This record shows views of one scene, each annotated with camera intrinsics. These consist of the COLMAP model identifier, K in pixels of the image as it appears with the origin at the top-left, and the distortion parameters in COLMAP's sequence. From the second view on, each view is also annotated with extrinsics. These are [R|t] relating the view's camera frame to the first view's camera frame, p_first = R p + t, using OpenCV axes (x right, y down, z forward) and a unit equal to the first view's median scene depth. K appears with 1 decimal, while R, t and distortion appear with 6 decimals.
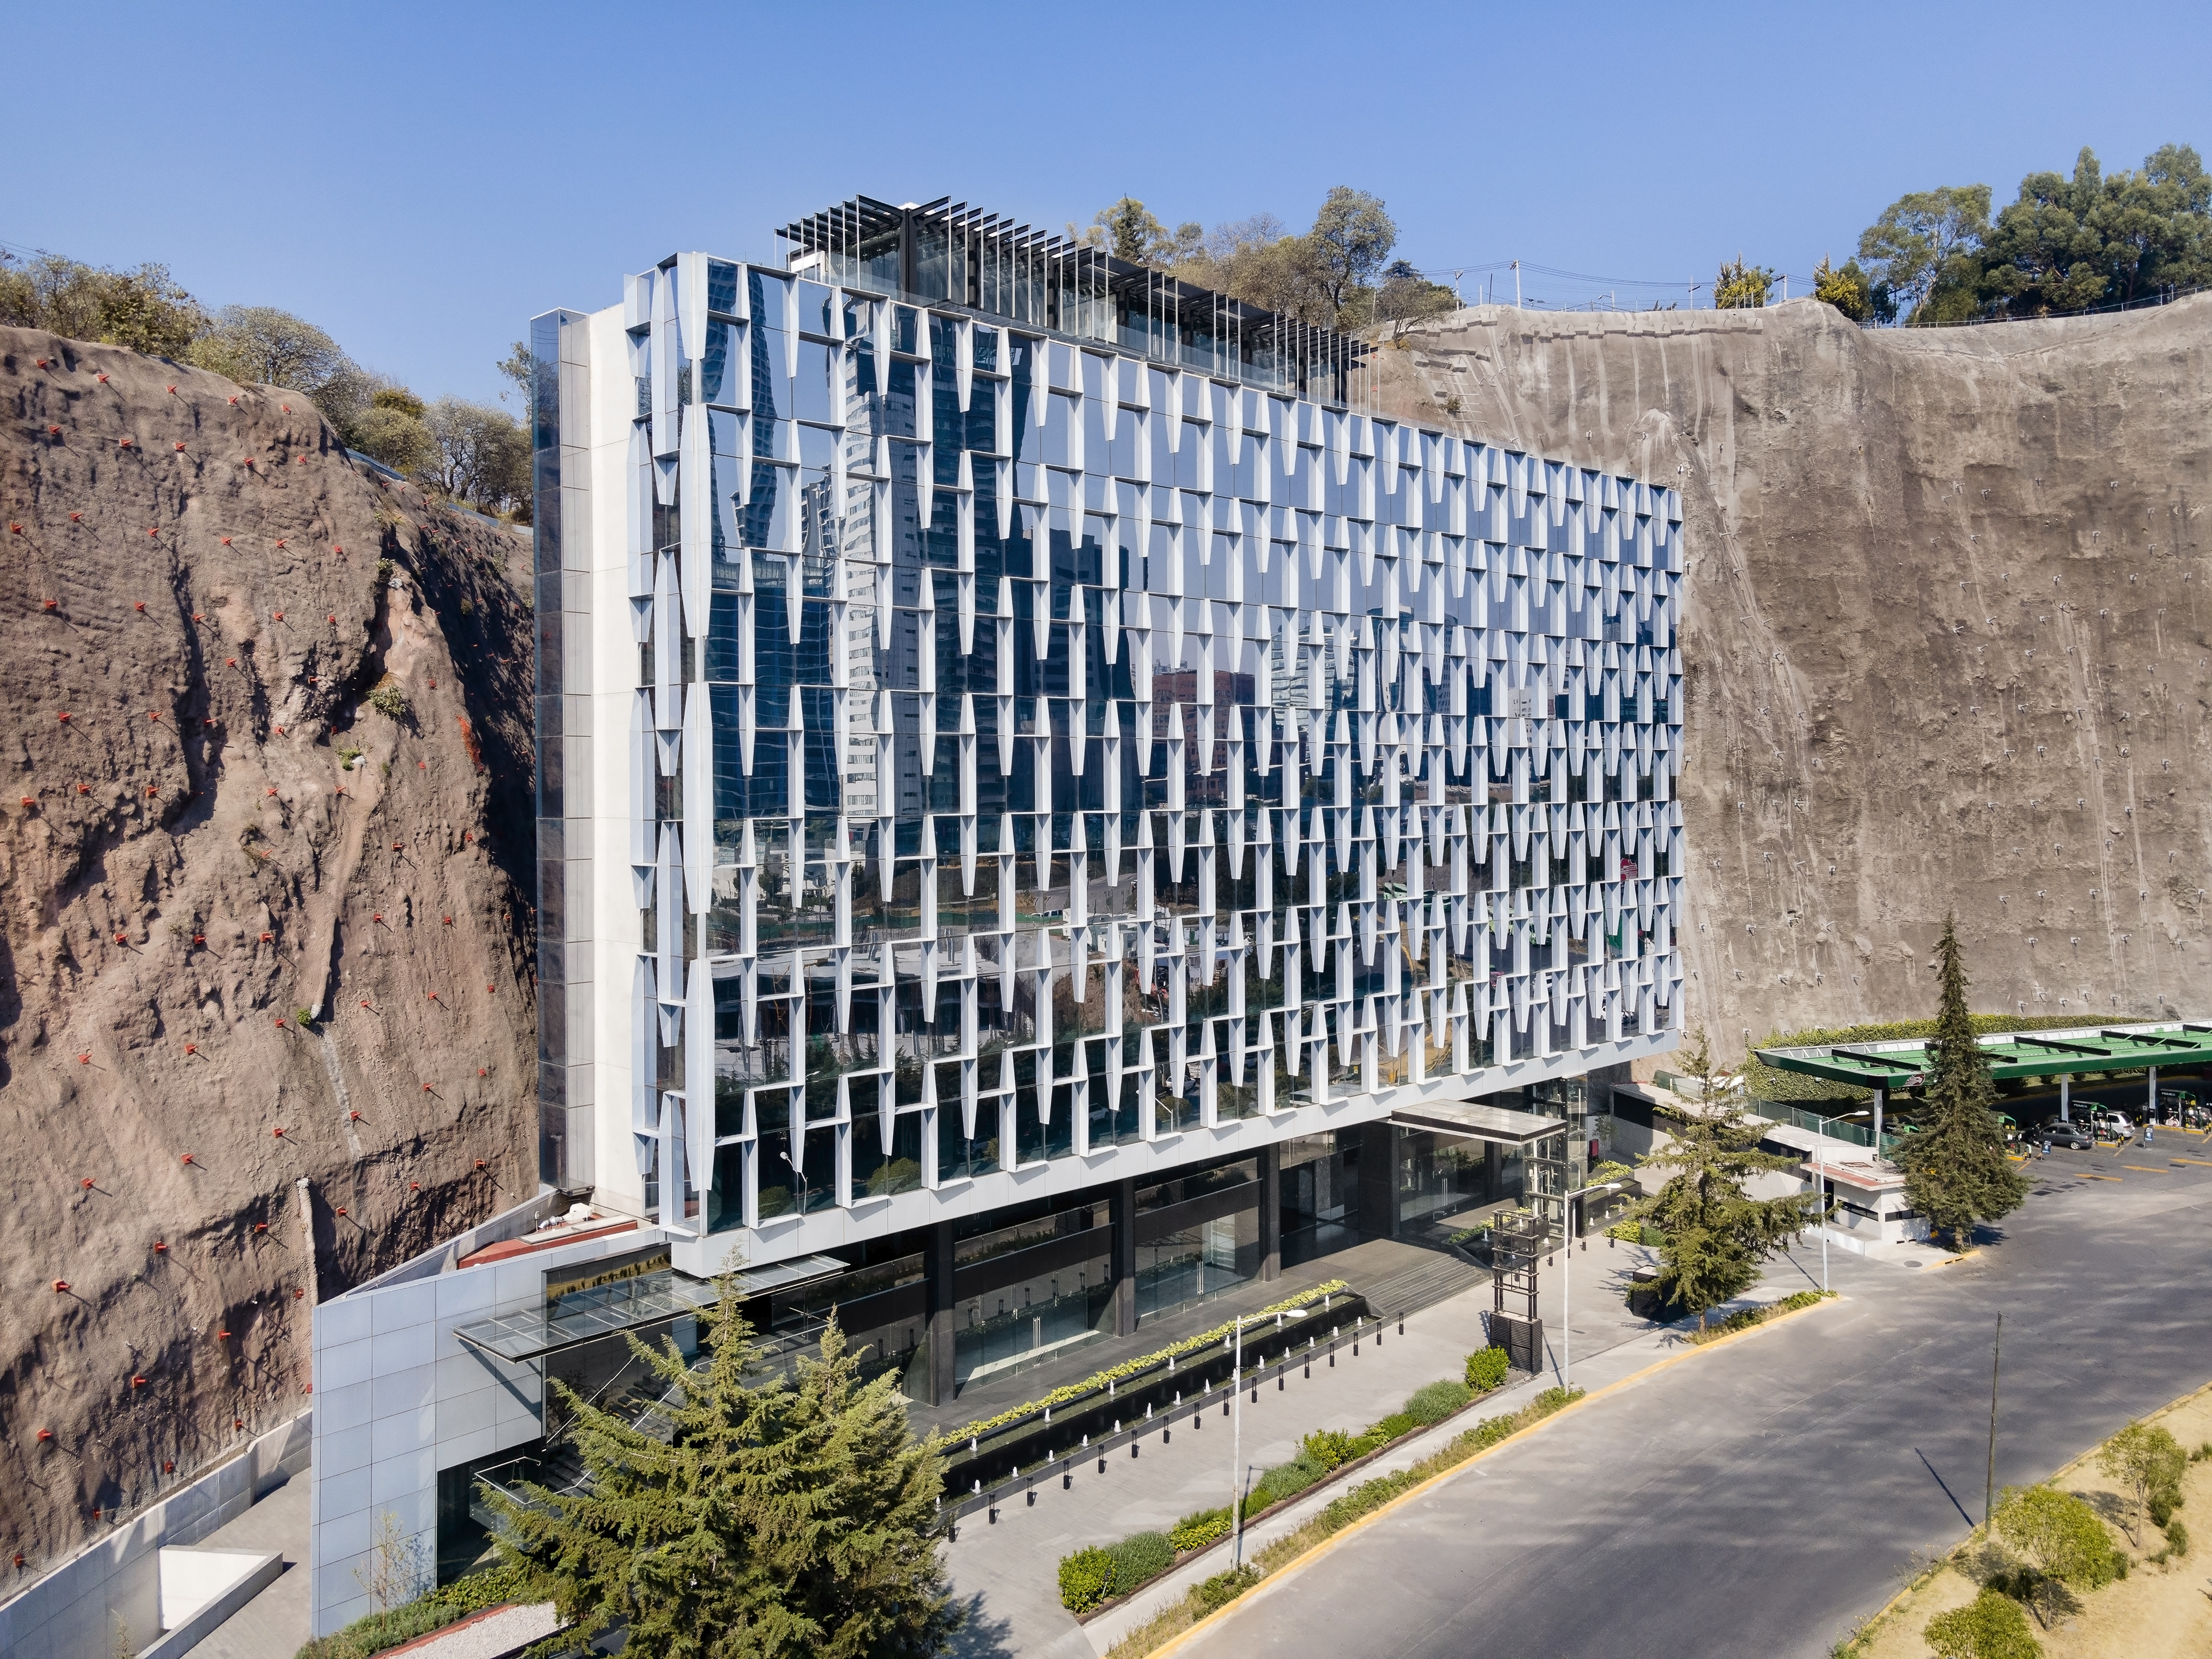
lens RADIAL K [[1707.5, 0, 1106.0], [0, 1707.5, 829.5], [0, 0, 1]] dist [0.001536, 0.082535]
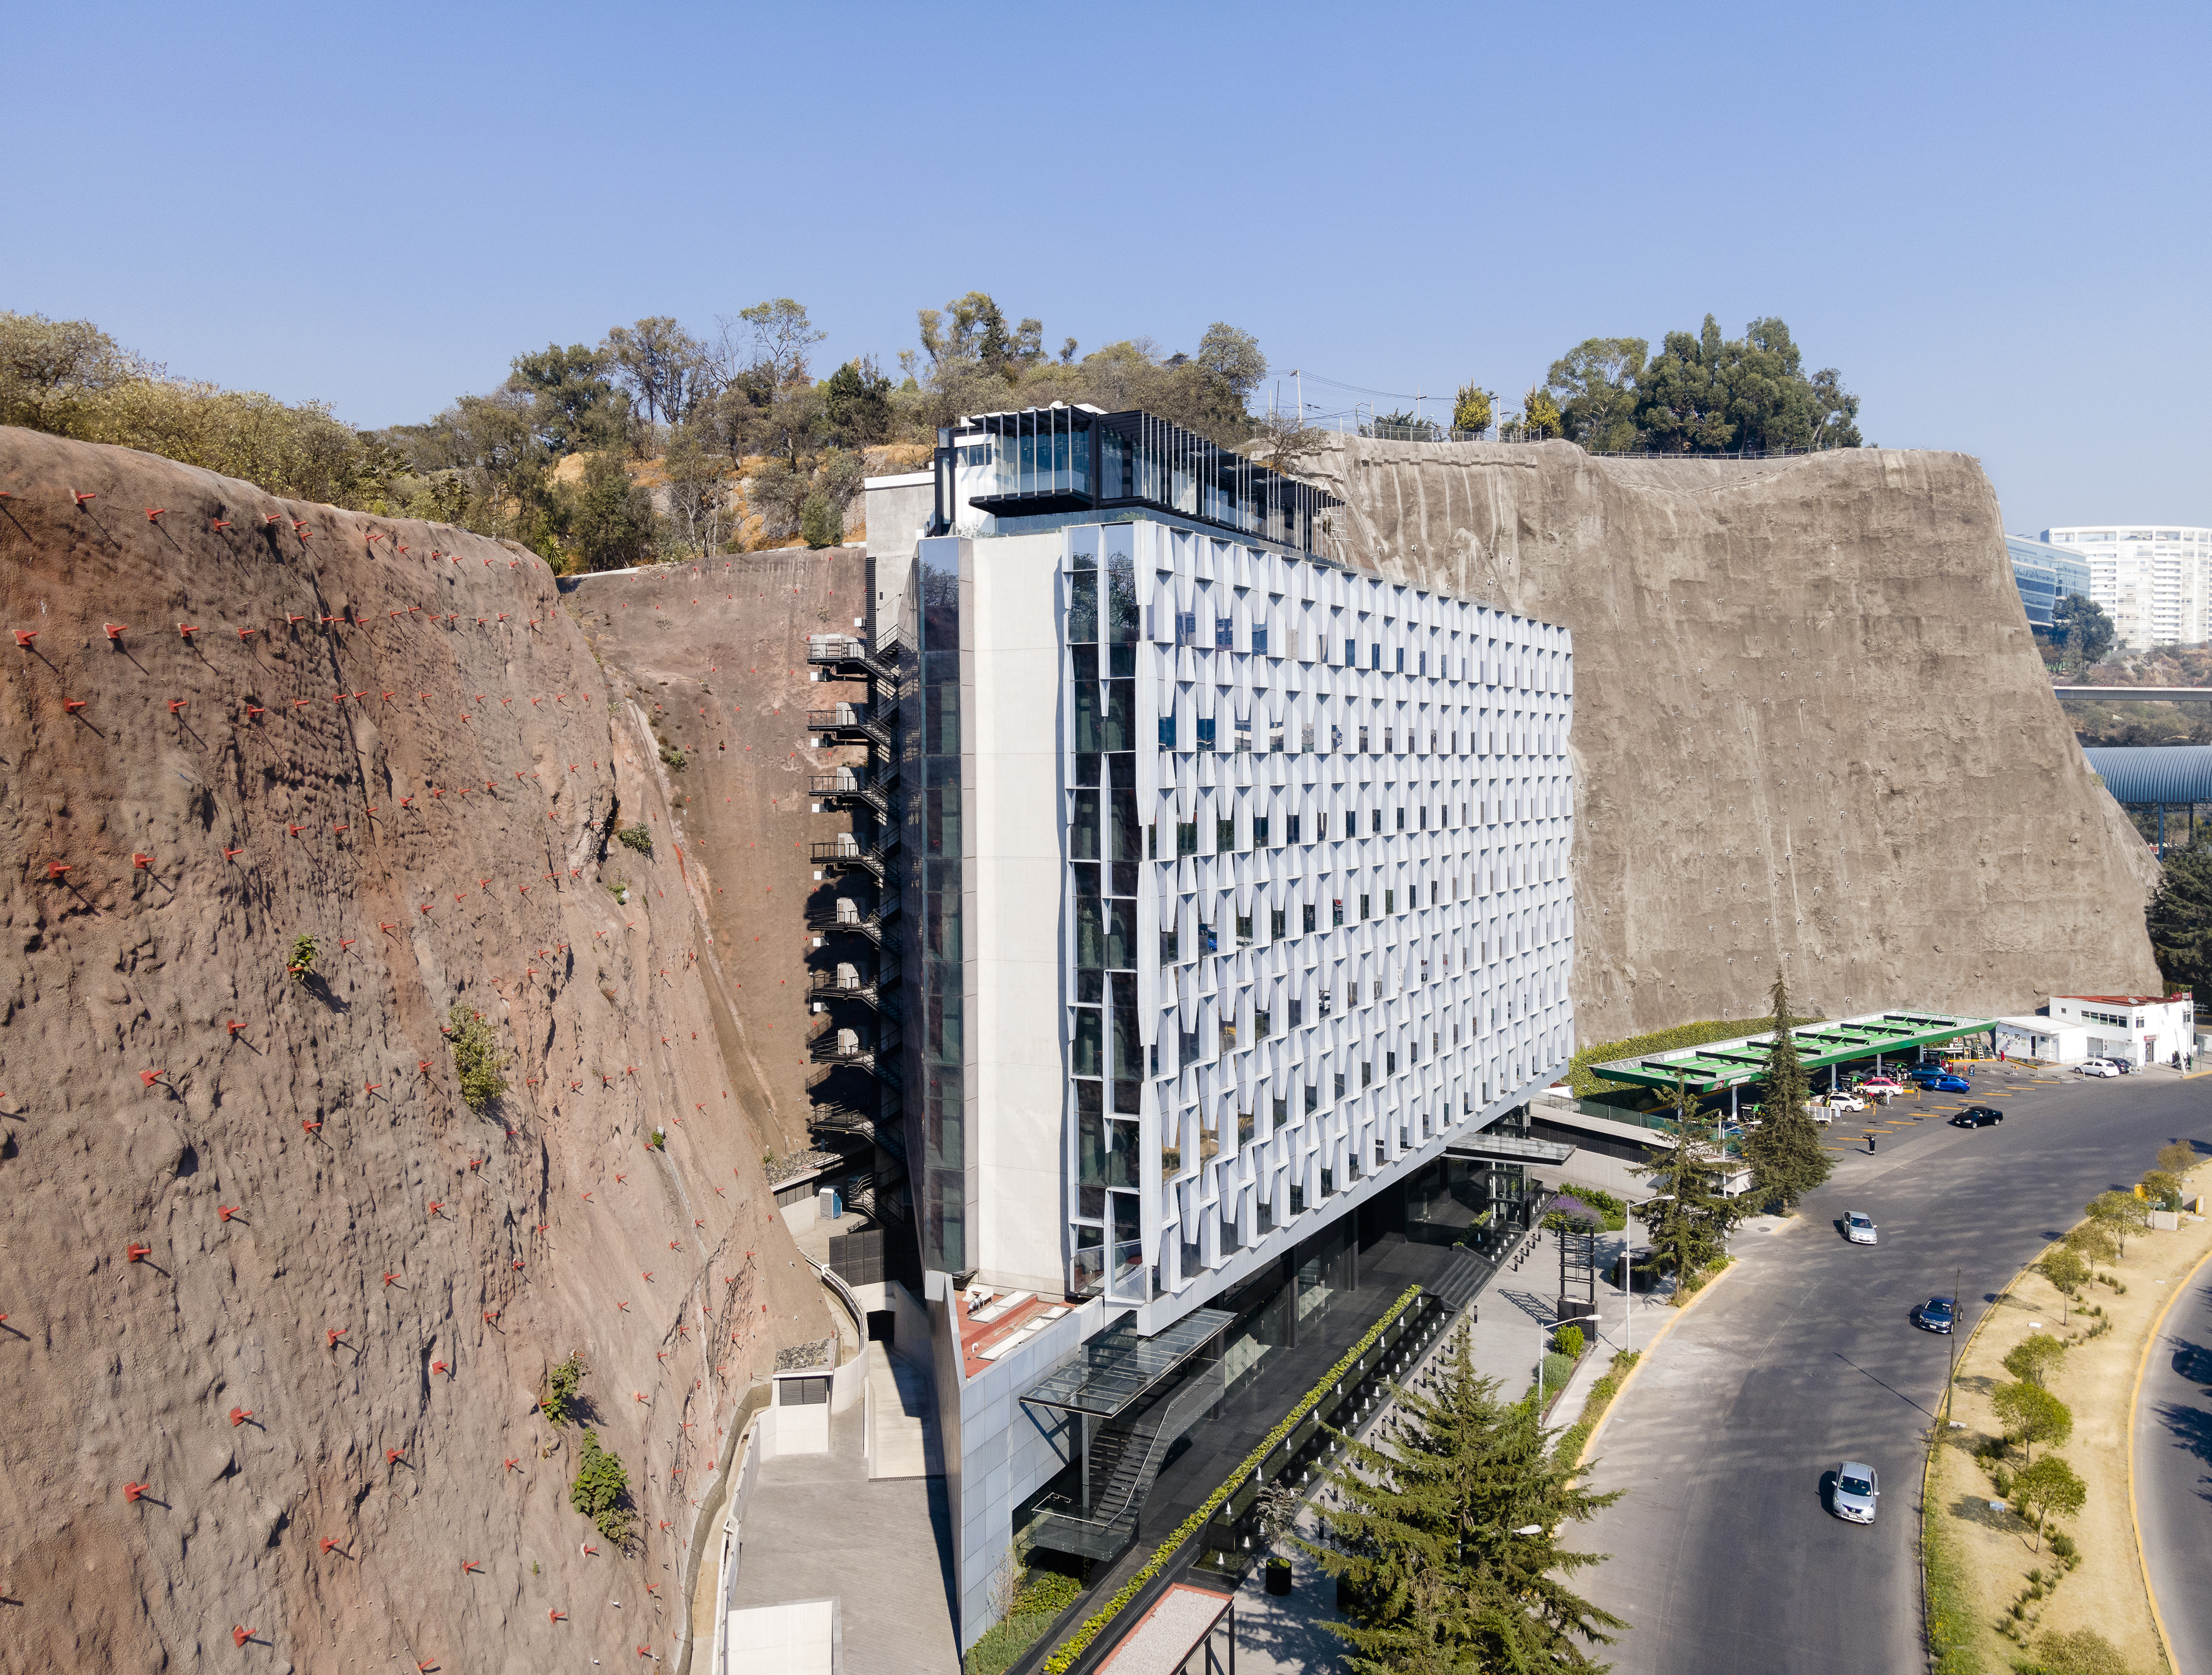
lens RADIAL K [[1735.6, 0, 1106.0], [0, 1735.6, 837.5], [0, 0, 1]] dist [0.040166, -0.221743]
pose [[0.952316, -0.015844, 0.304703, -0.295757], [0.009117, 0.999683, 0.023487, -0.061162], [-0.304979, -0.019589, 0.952158, -0.087164]]
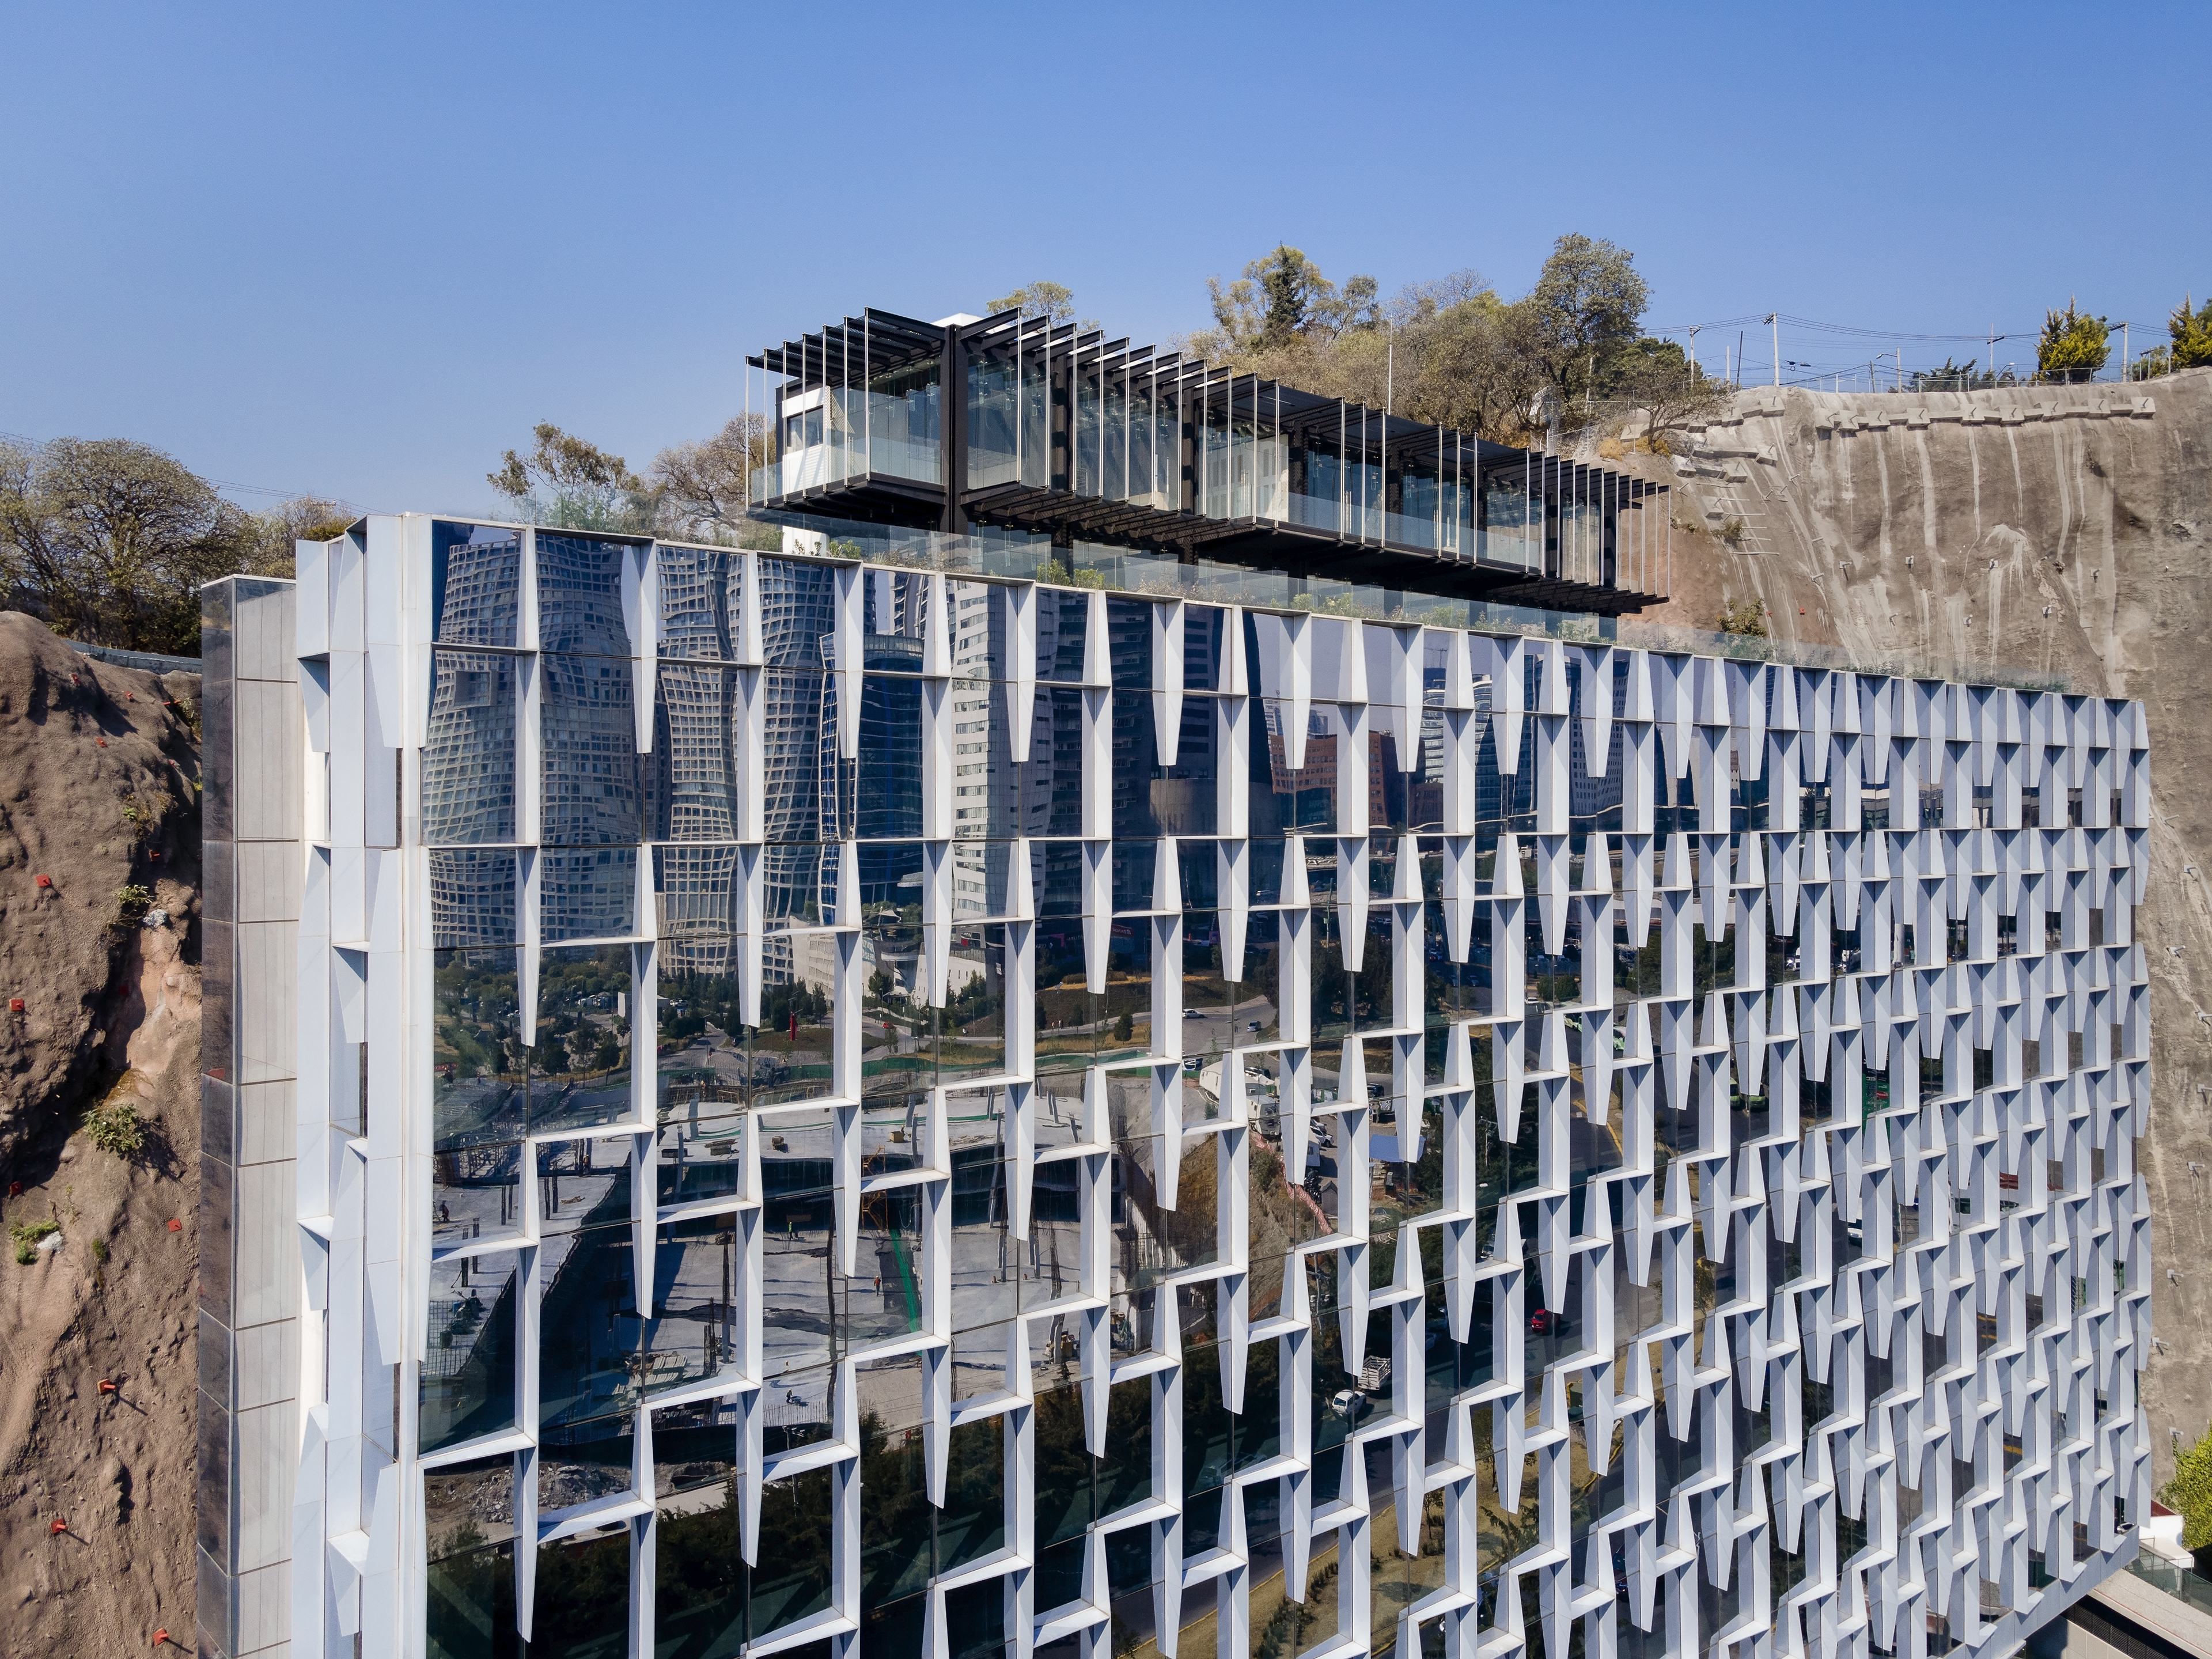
lens RADIAL K [[1698.4, 0, 1123.8], [0, 1698.4, 850.5], [0, 0, 1]] dist [0.005324, 0.068308]
pose [[0.997984, 0.003475, -0.063367, -0.010091], [-0.003314, 0.999991, 0.002651, -0.107861], [0.063375, -0.002436, 0.997987, 0.244291]]
